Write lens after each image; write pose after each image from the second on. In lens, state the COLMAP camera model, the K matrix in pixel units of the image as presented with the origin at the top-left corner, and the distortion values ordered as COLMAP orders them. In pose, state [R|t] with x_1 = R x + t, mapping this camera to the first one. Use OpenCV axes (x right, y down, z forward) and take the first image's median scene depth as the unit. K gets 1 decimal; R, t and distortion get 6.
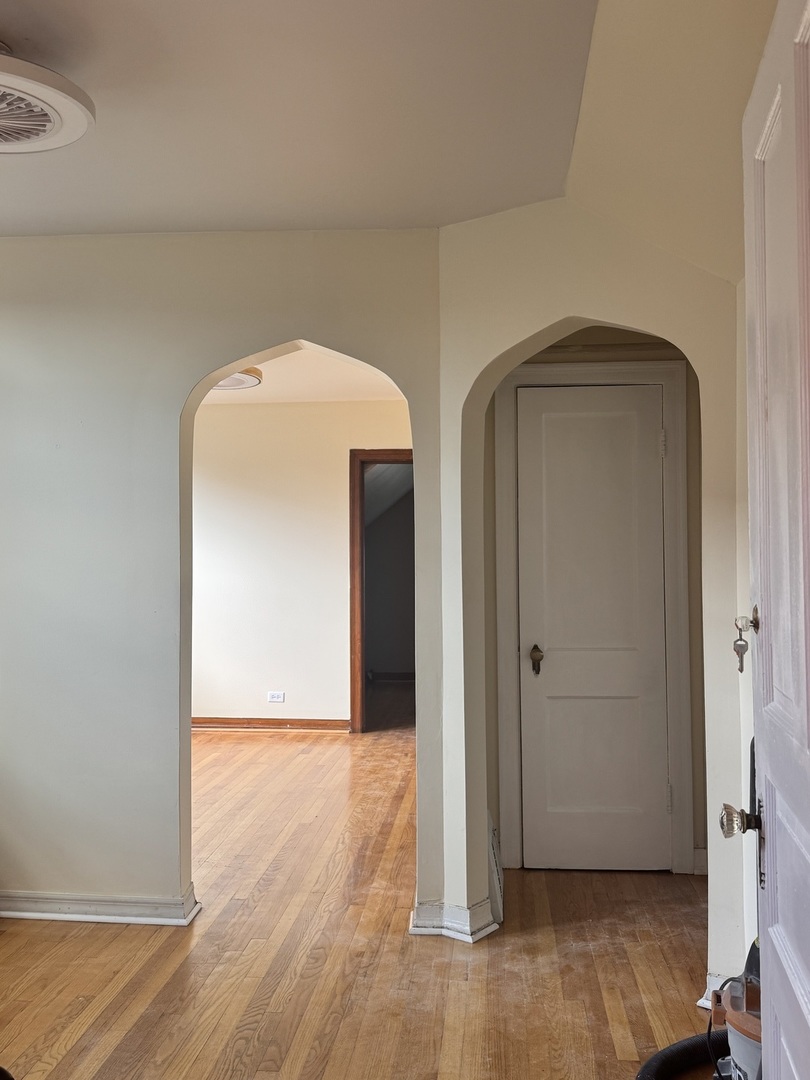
lens RADIAL K [[1042.6, 0, 404.5], [0, 1042.6, 539.9], [0, 0, 1]] dist [0.000774, 0.000000]
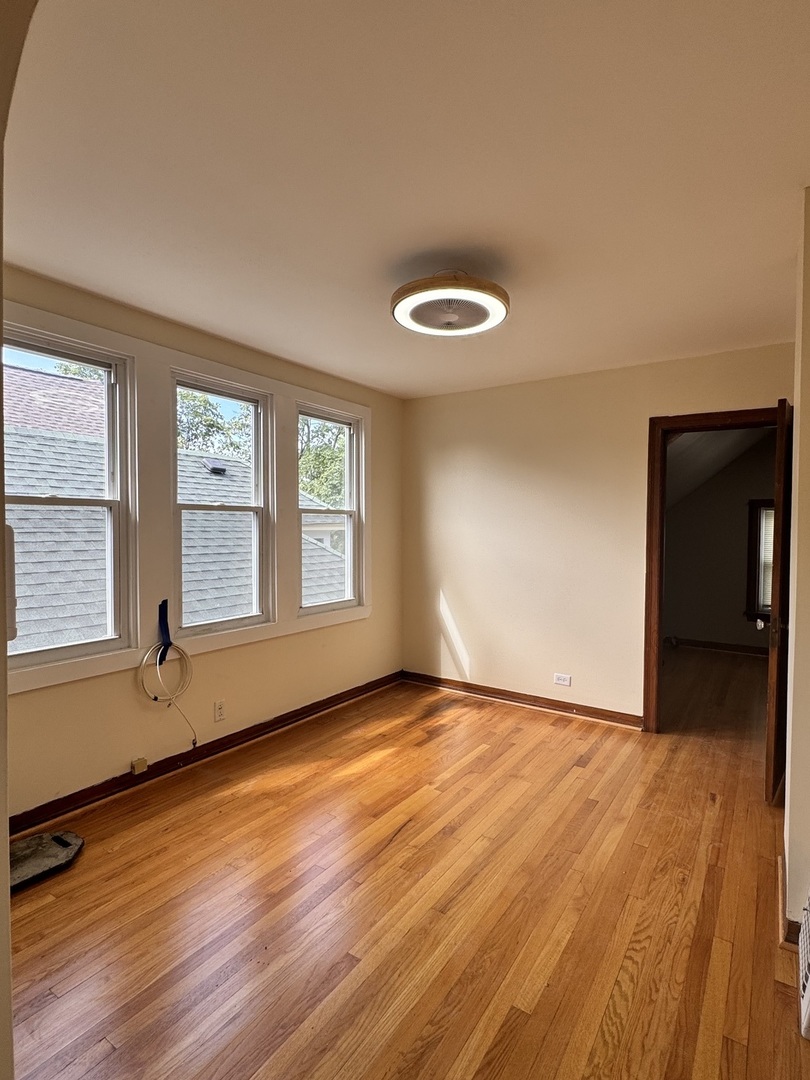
lens RADIAL K [[564.0, 0, 405.4], [0, 564.0, 540.2], [0, 0, 1]] dist [0.000821, 0.000129]
pose [[0.882579, 0.024876, -0.469506, -0.007541], [-0.008814, 0.999299, 0.036377, 0.001762], [0.470082, -0.027968, 0.882180, 0.471001]]
